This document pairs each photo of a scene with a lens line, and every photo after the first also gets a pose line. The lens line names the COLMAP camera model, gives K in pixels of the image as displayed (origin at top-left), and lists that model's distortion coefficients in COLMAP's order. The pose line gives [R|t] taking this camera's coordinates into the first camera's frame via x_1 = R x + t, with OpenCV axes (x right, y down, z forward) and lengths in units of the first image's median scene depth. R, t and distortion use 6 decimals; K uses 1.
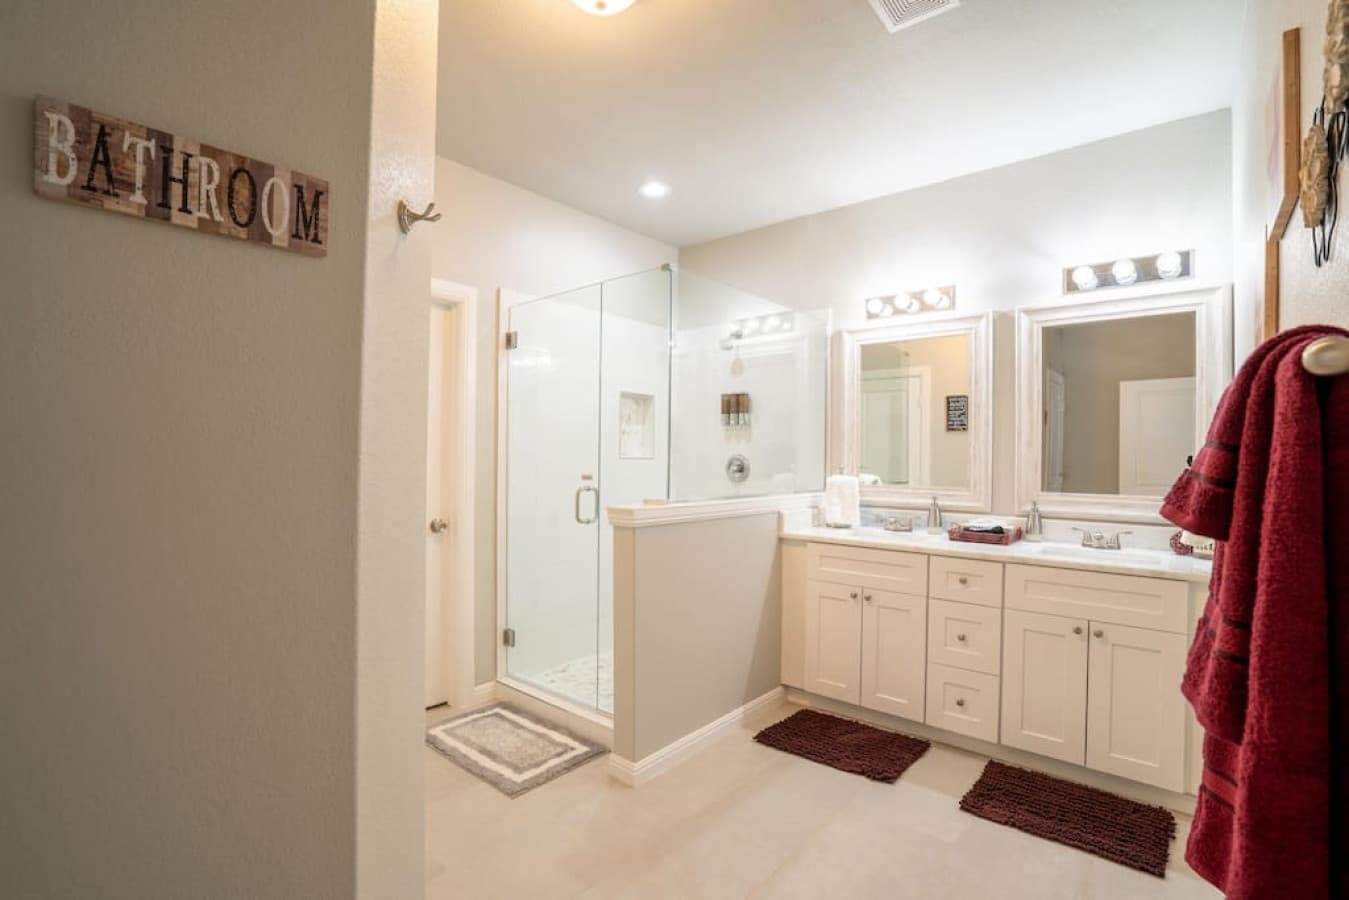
lens RADIAL K [[623.3, 0, 674.5], [0, 623.3, 450.0], [0, 0, 1]] dist [-0.076522, 0.031868]
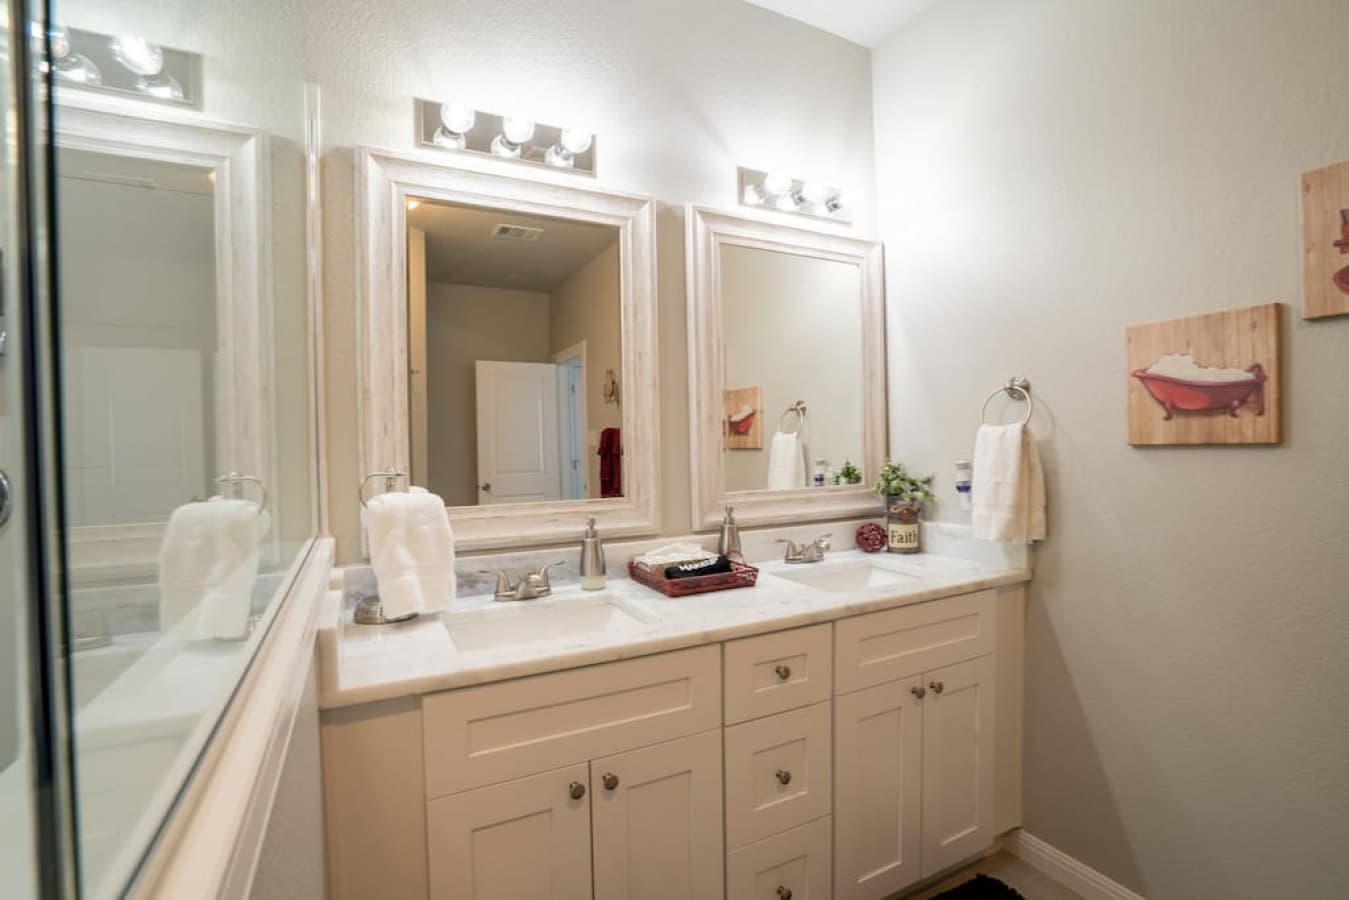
lens RADIAL K [[623.3, 0, 674.5], [0, 623.3, 450.0], [0, 0, 1]] dist [-0.076522, 0.031868]
pose [[0.375195, -0.029291, 0.926483, -0.043493], [0.013919, 0.999566, 0.025965, 0.005084], [-0.926841, 0.003154, 0.375440, 0.762201]]
